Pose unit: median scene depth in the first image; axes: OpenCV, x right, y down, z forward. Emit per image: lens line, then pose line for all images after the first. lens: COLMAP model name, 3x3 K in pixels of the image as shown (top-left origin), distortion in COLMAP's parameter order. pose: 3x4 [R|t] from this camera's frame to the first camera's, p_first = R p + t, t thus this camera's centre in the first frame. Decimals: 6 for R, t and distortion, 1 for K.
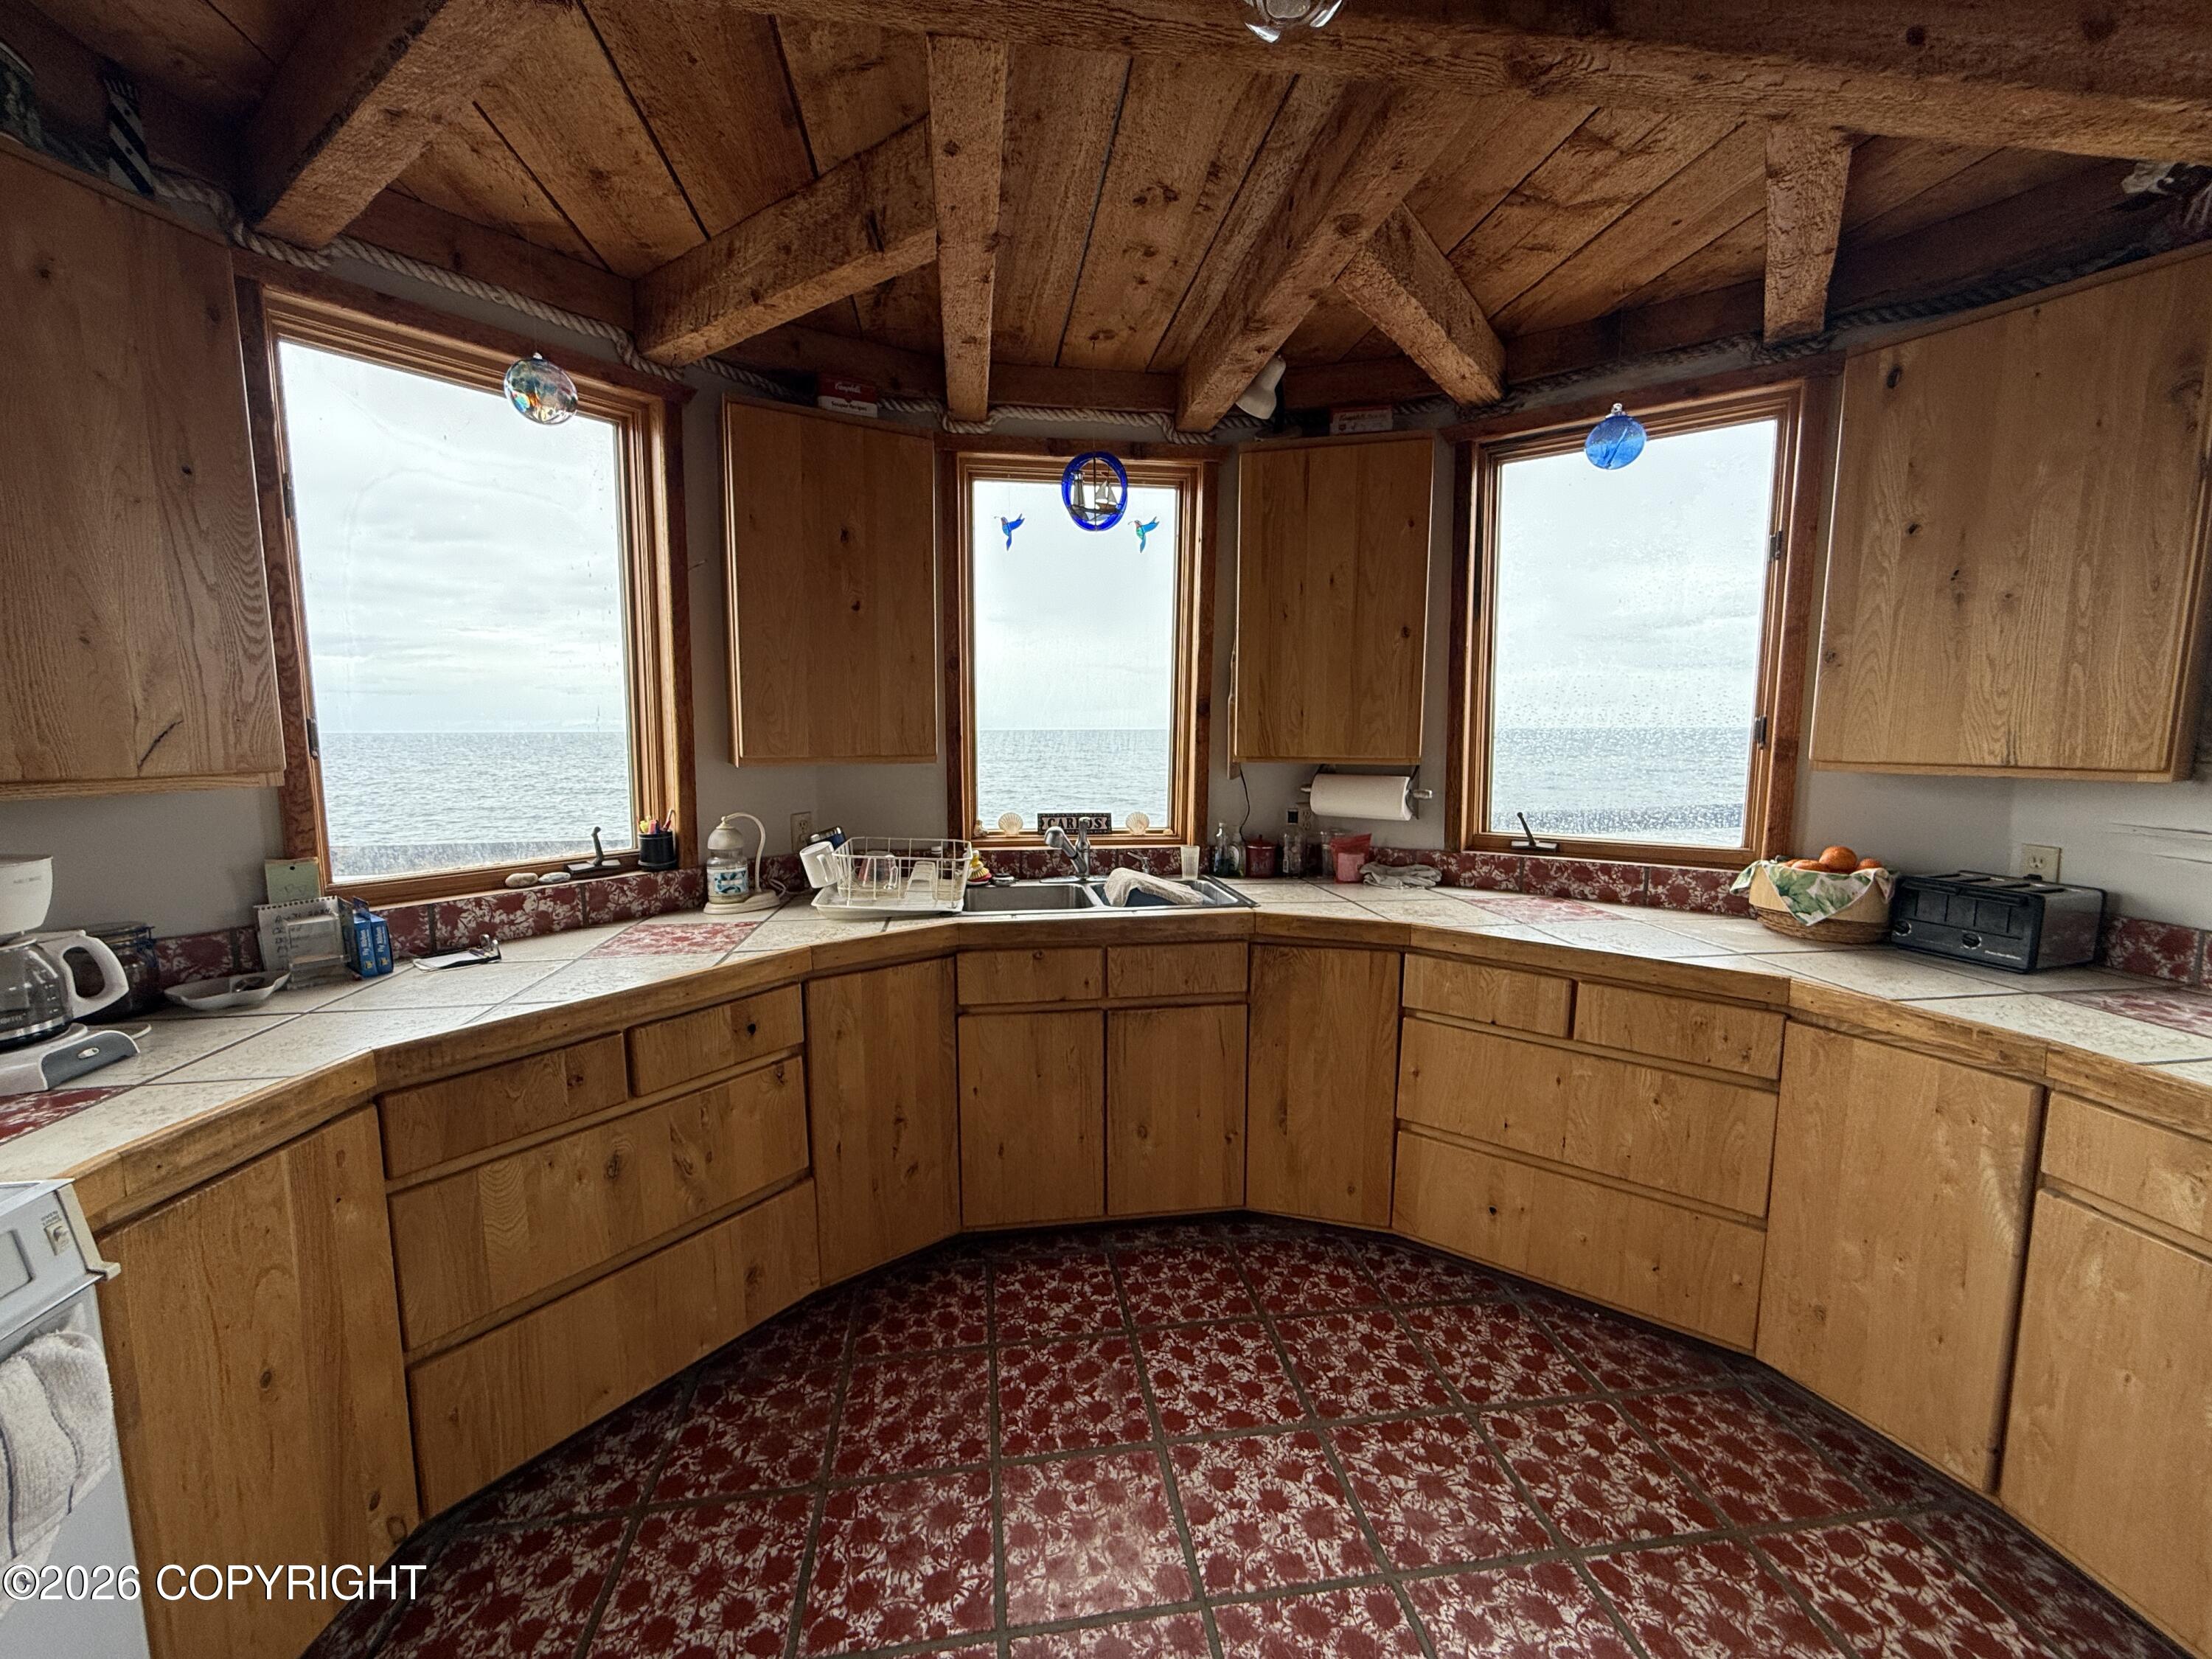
lens RADIAL K [[881.9, 0, 1097.4], [0, 881.9, 828.0], [0, 0, 1]] dist [0.000156, -0.000247]
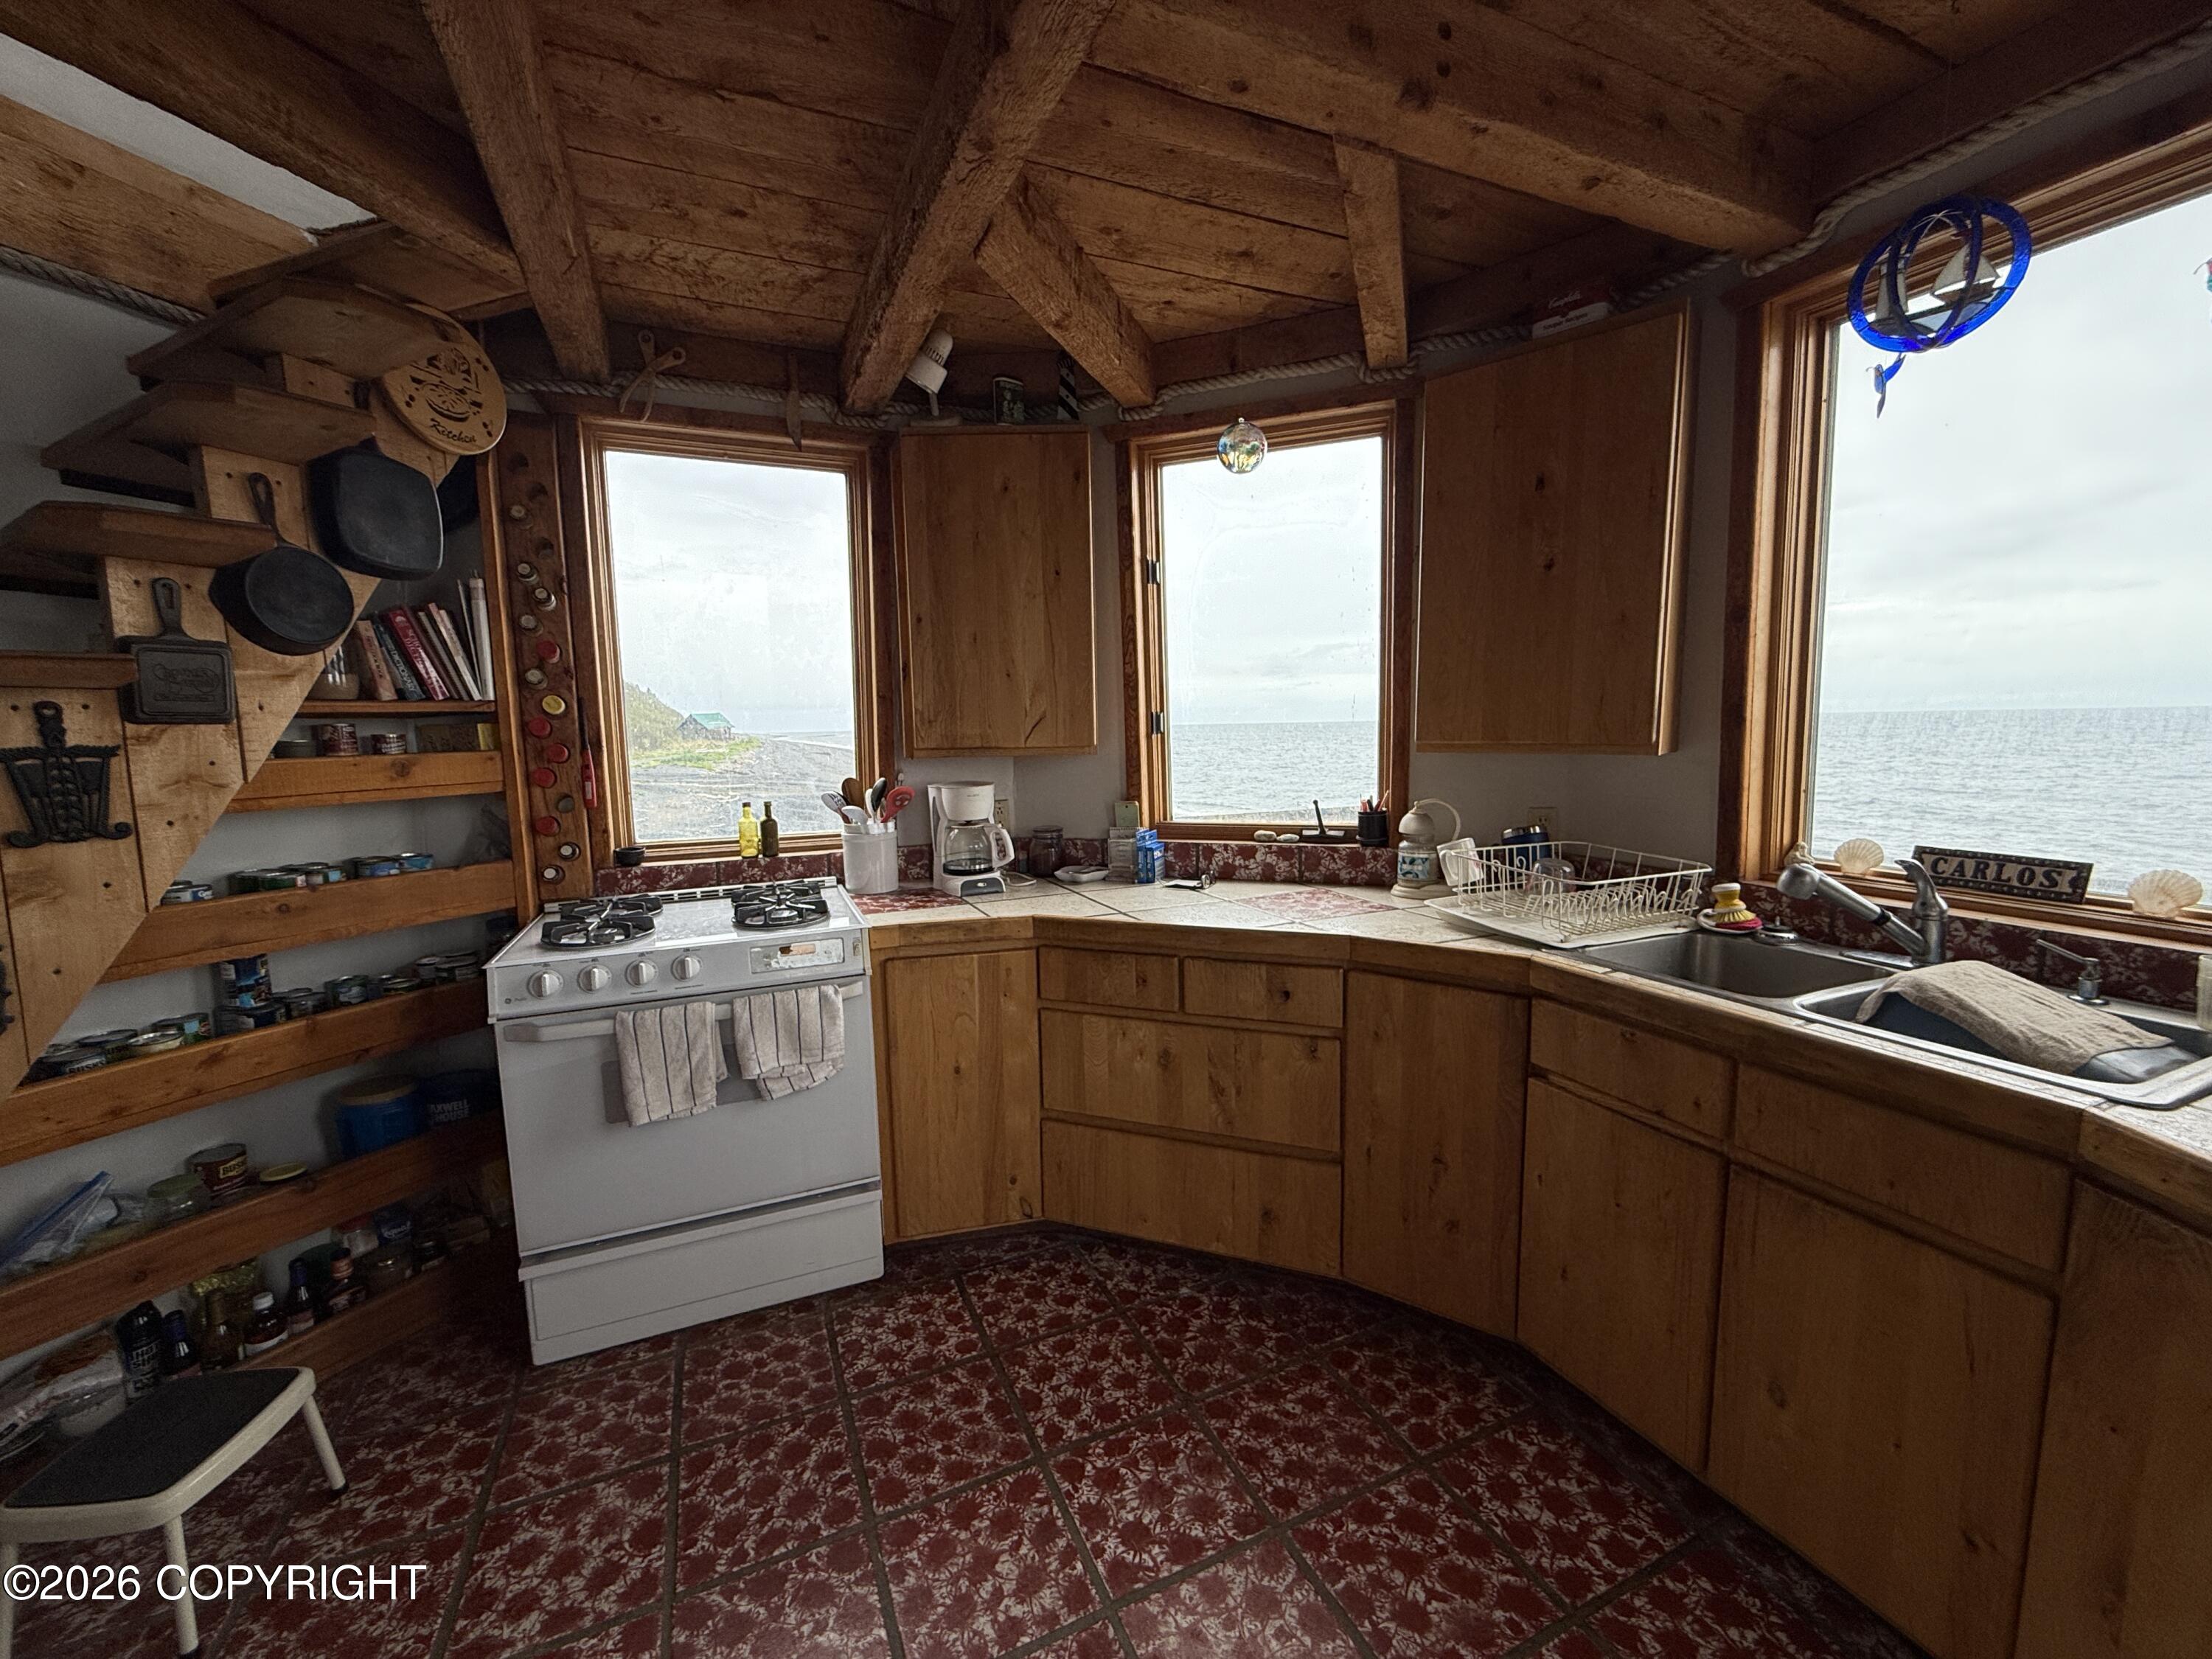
lens RADIAL K [[881.9, 0, 1102.5], [0, 881.9, 828.7], [0, 0, 1]] dist [0.000156, -0.000247]
pose [[0.271680, 0.111418, -0.955916, 0.590354], [-0.091669, 0.991755, 0.089542, -0.052402], [0.958012, 0.063301, 0.279654, 0.504320]]
